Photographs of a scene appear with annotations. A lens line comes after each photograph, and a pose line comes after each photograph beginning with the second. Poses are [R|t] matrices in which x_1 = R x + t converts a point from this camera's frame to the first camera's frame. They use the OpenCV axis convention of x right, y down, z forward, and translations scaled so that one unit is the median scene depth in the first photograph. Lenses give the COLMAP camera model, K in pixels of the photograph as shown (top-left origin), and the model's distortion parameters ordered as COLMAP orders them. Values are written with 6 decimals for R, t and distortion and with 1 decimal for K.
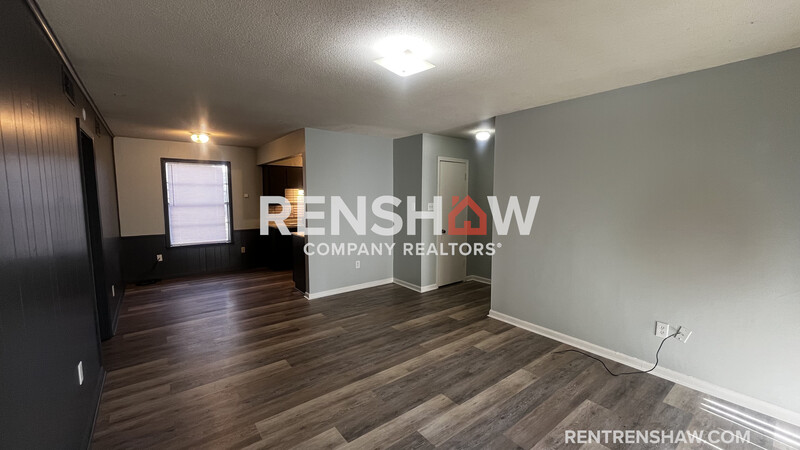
lens RADIAL K [[323.1, 0, 399.6], [0, 323.1, 226.0], [0, 0, 1]] dist [-0.014742, -0.000929]
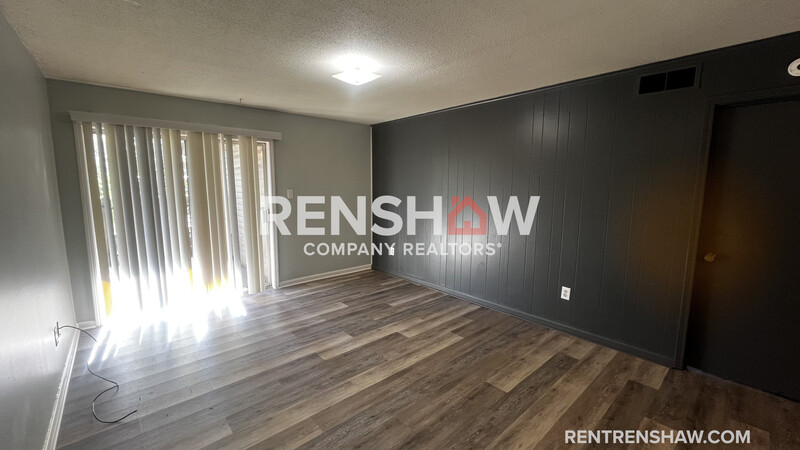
lens RADIAL K [[323.1, 0, 399.4], [0, 323.1, 225.5], [0, 0, 1]] dist [-0.014742, -0.000929]
pose [[-0.998199, 0.005888, -0.059697, -0.061865], [-0.007929, 0.973487, 0.228605, -0.186133], [0.059460, 0.228666, -0.971687, 1.962277]]
